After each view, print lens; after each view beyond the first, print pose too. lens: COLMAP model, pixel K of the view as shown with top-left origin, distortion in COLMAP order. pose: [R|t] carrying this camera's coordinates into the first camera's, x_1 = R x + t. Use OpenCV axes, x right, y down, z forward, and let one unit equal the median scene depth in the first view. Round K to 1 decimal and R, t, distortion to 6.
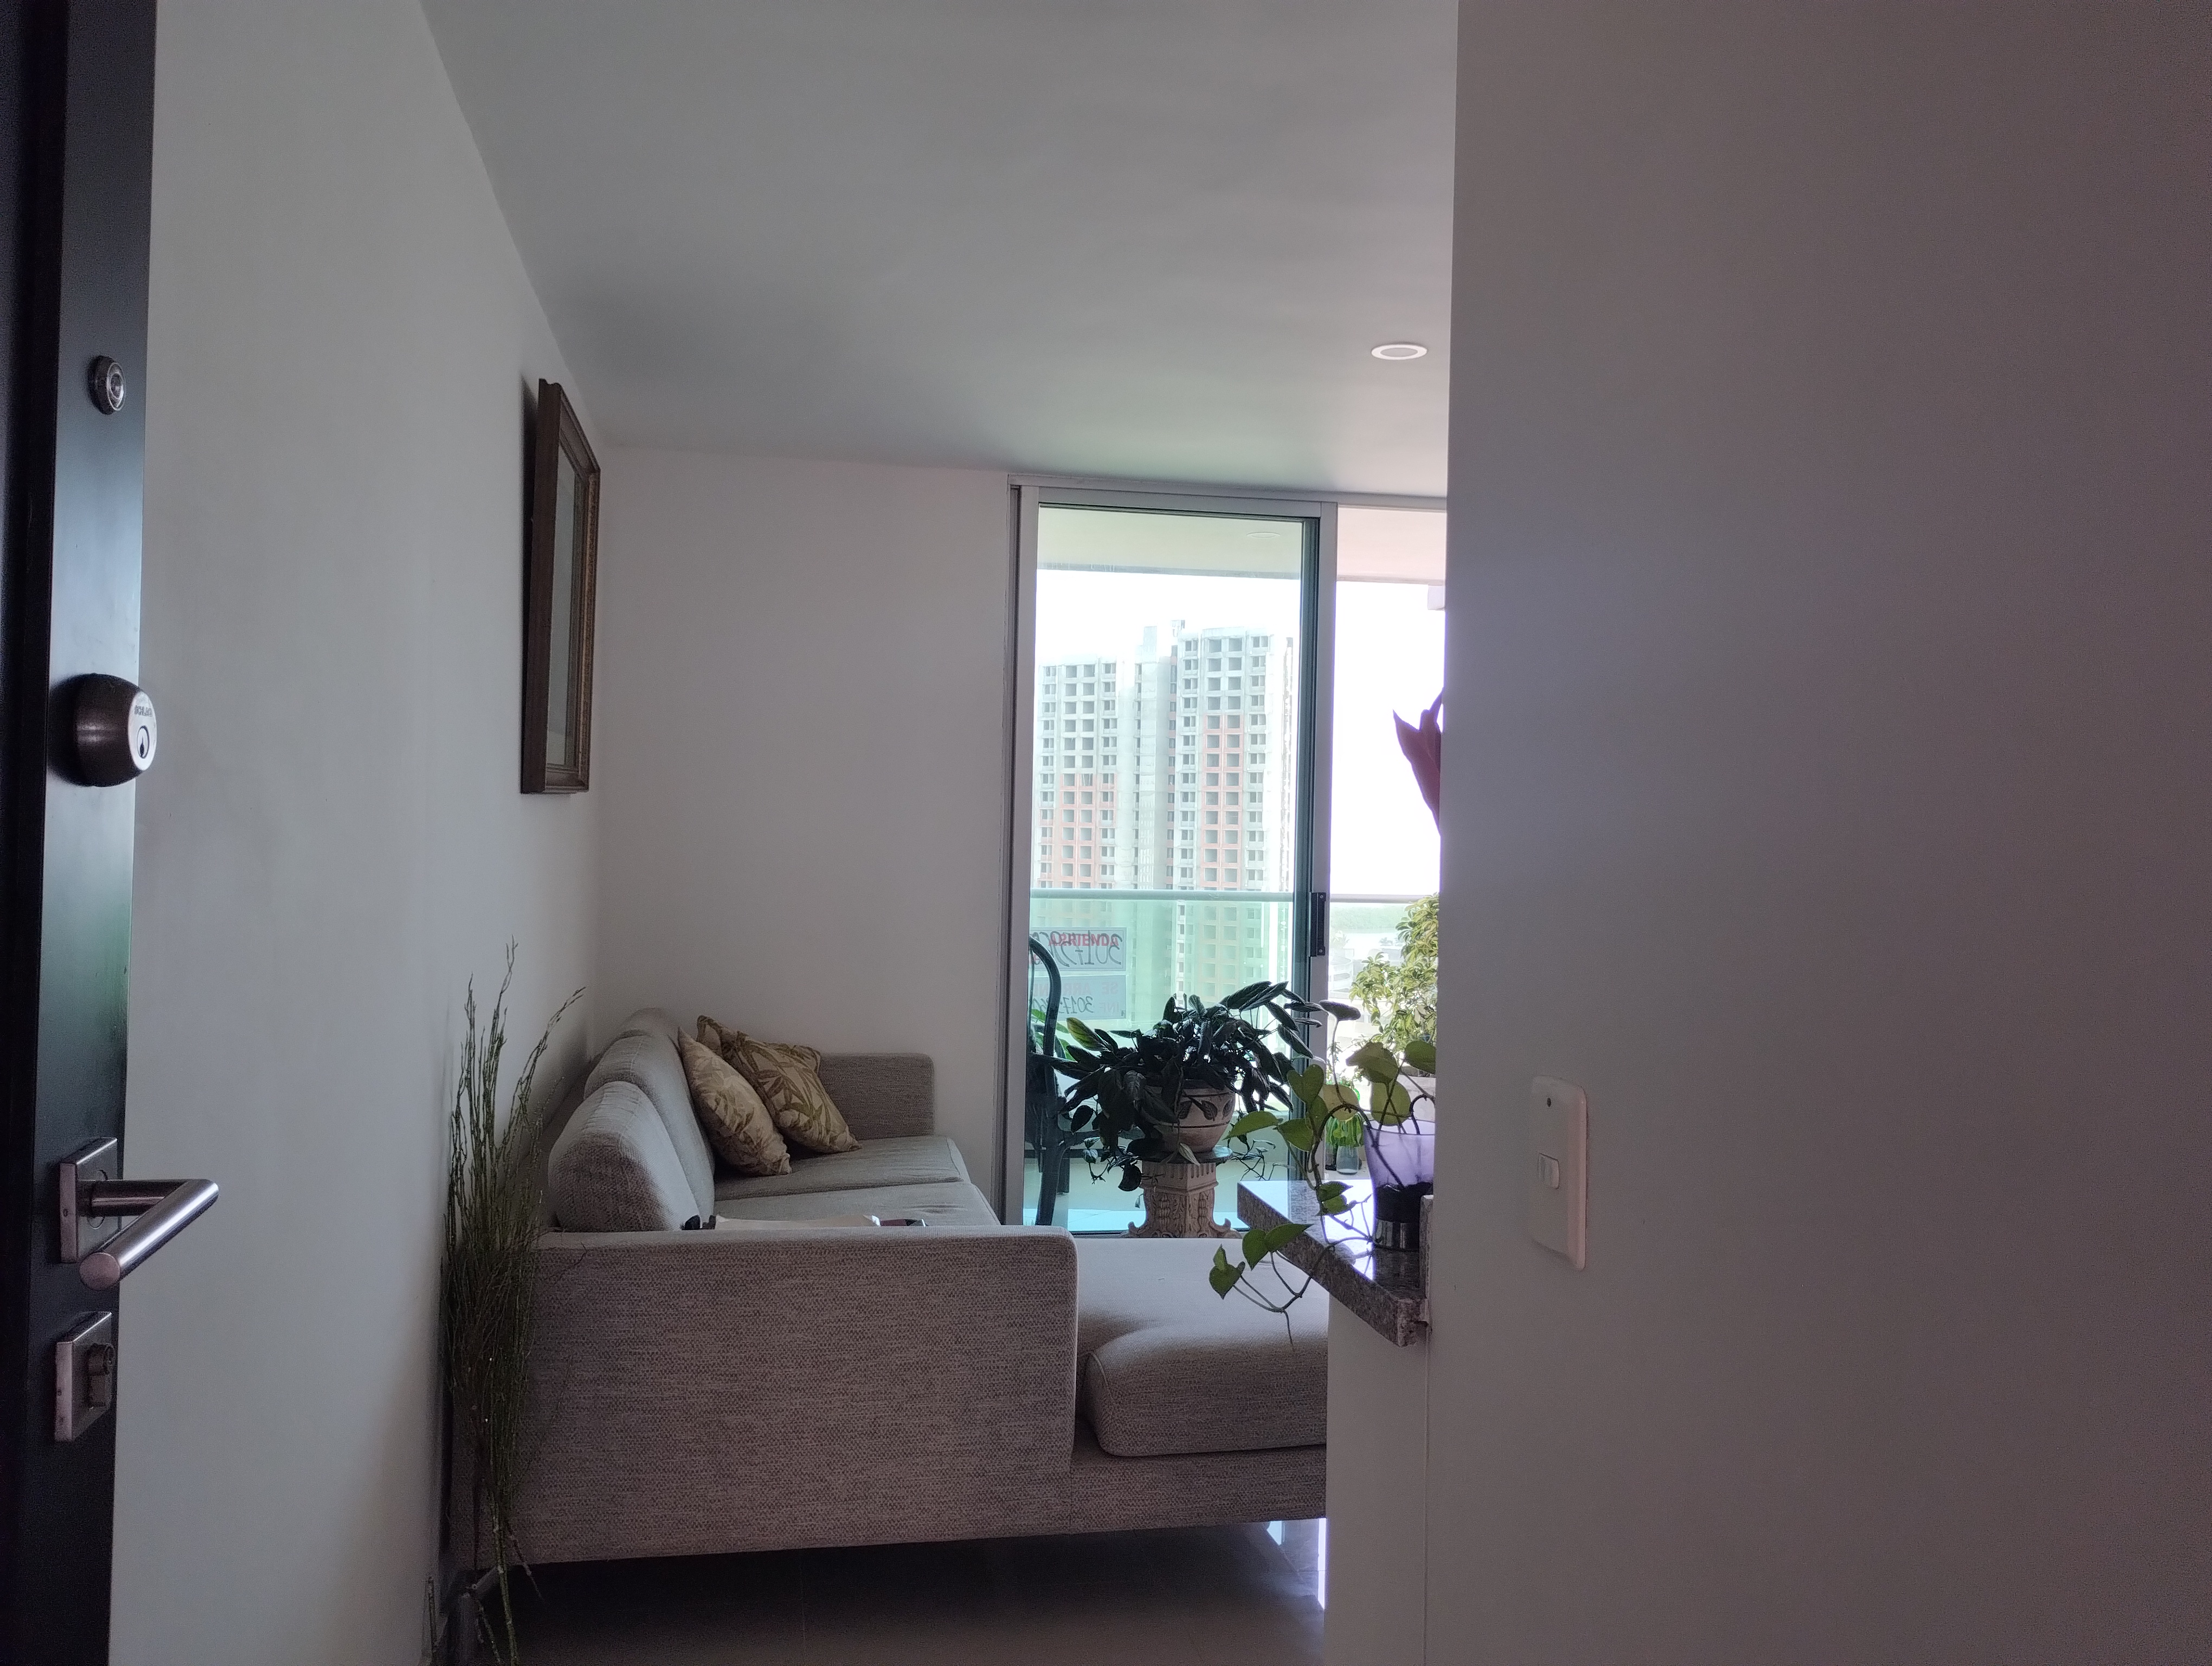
lens RADIAL K [[1843.0, 0, 1106.0], [0, 1843.0, 833.0], [0, 0, 1]] dist [0.068313, -0.083133]
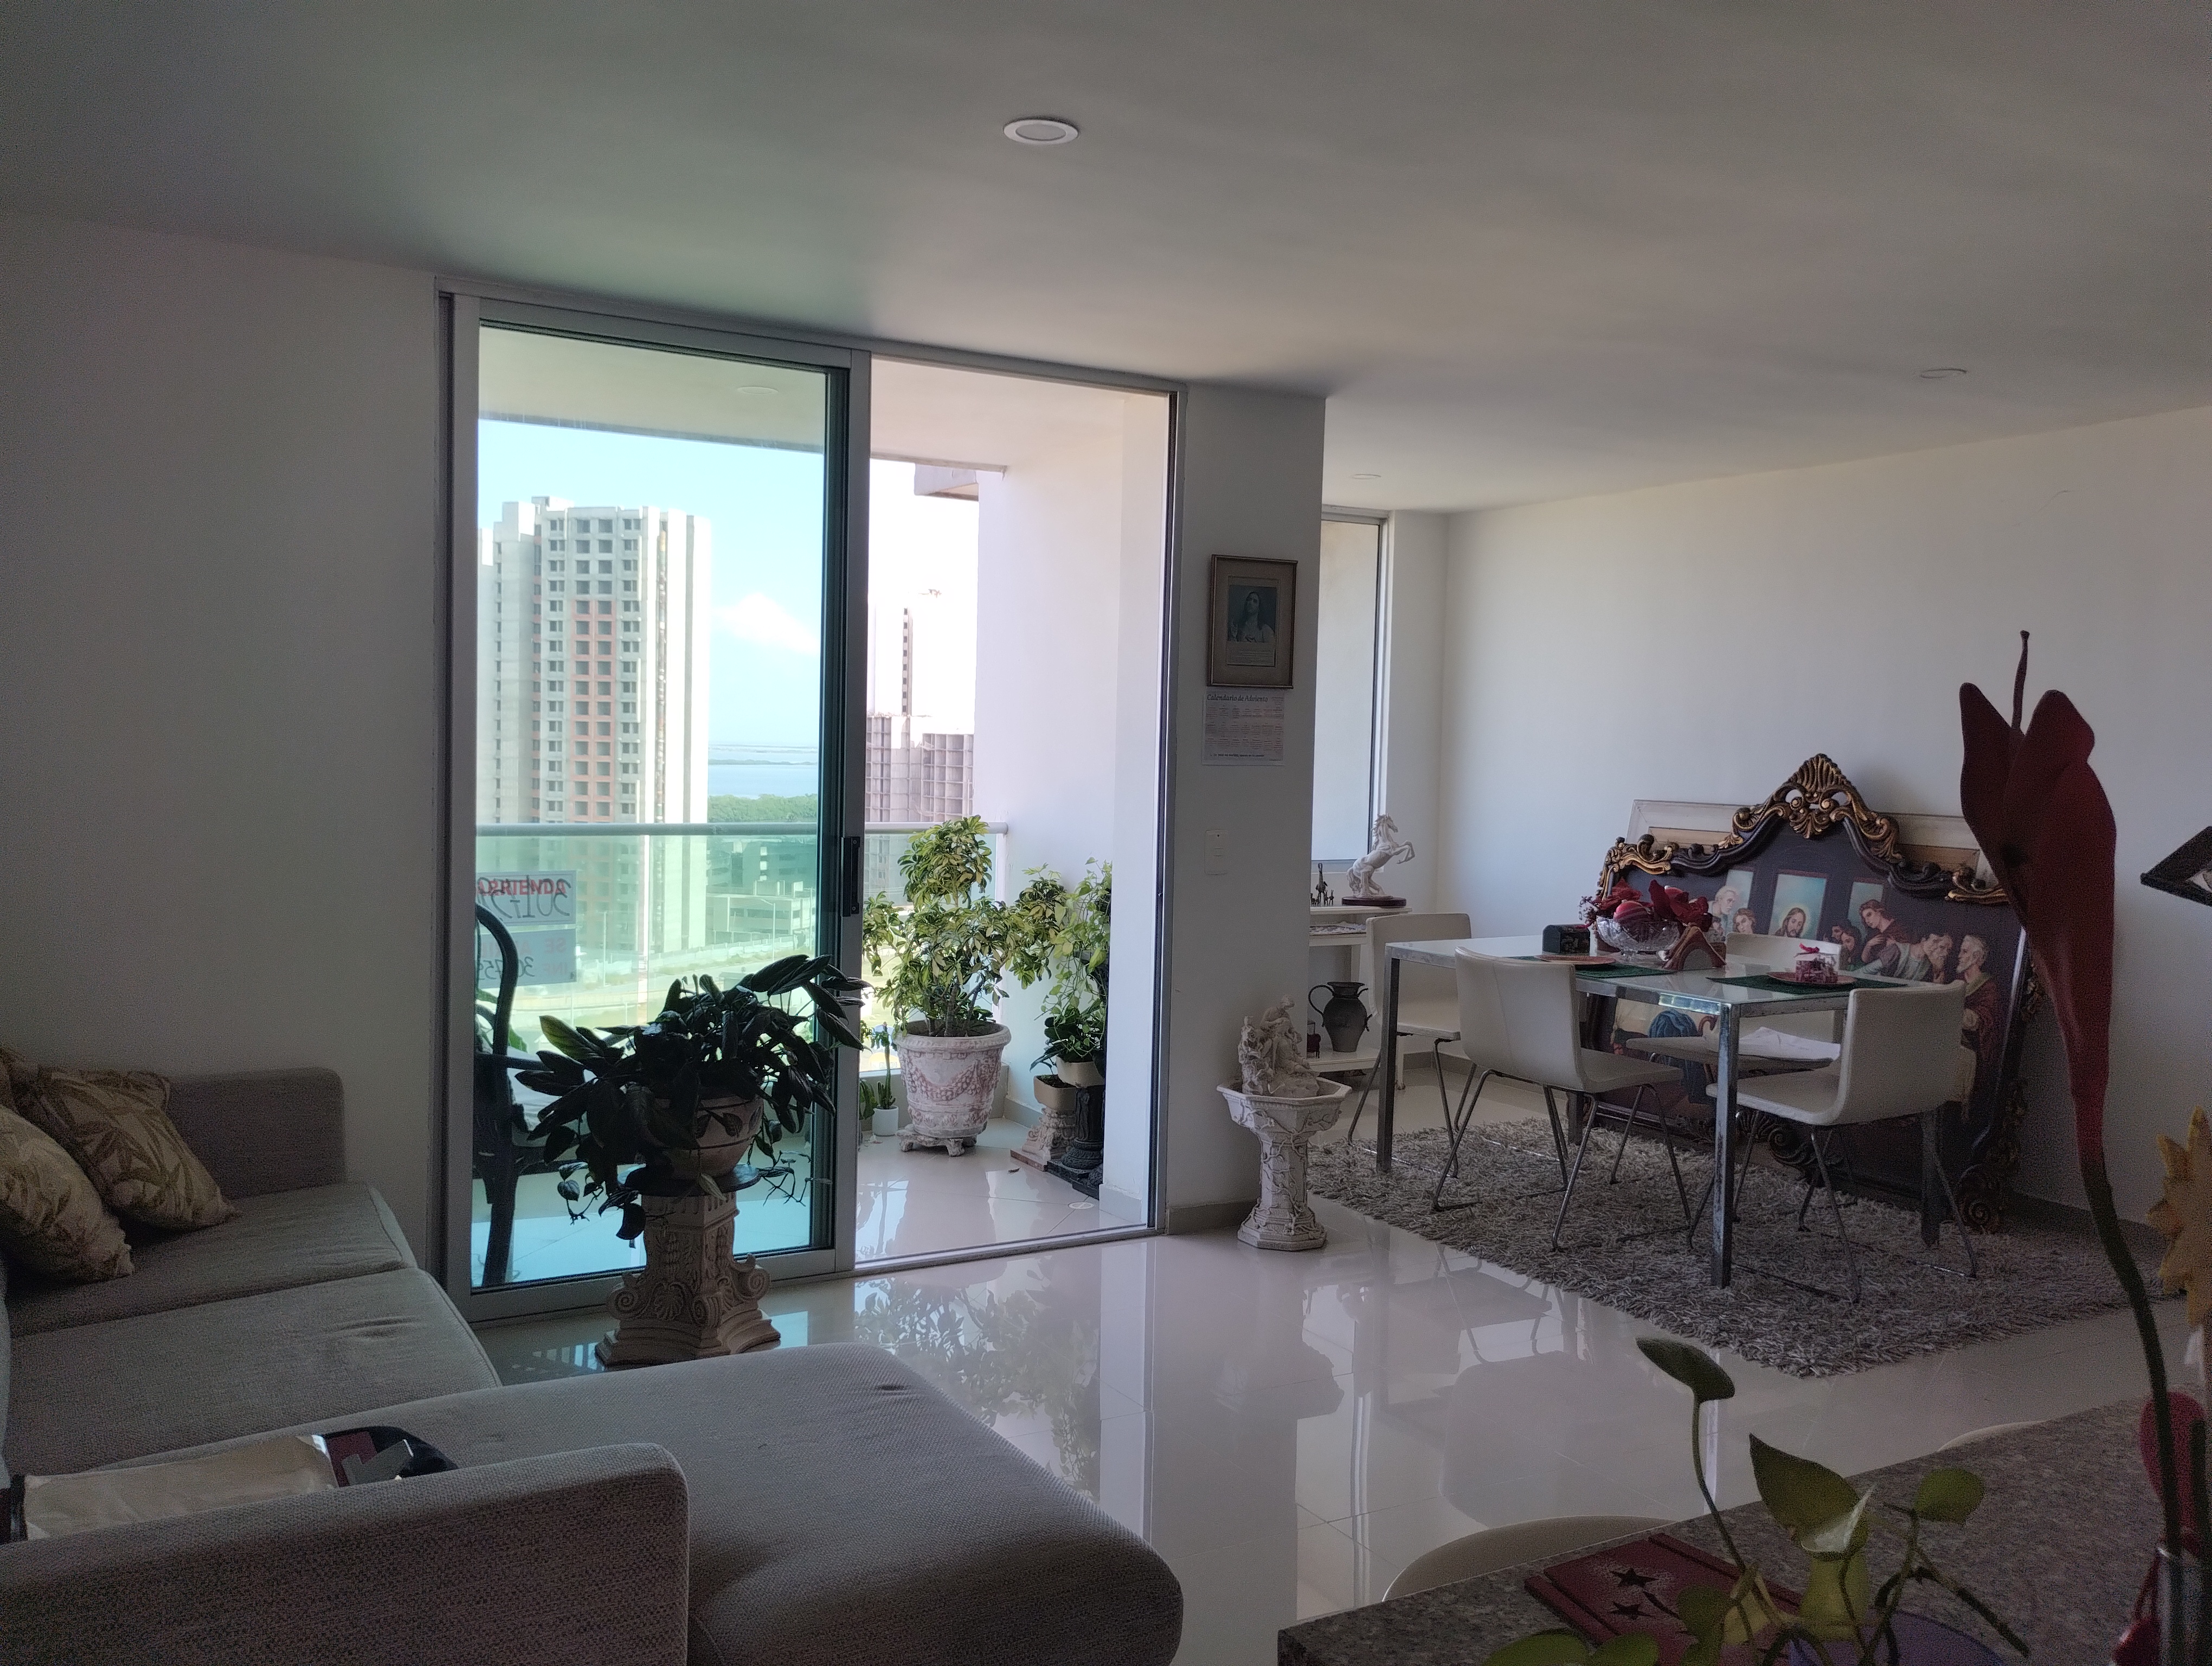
lens RADIAL K [[1843.0, 0, 1106.0], [0, 1843.0, 833.0], [0, 0, 1]] dist [0.068313, -0.083133]
pose [[0.944685, -0.015336, 0.327621, -0.037517], [-0.003888, 0.998312, 0.057944, -0.014344], [-0.327957, -0.056013, 0.943031, 0.164474]]
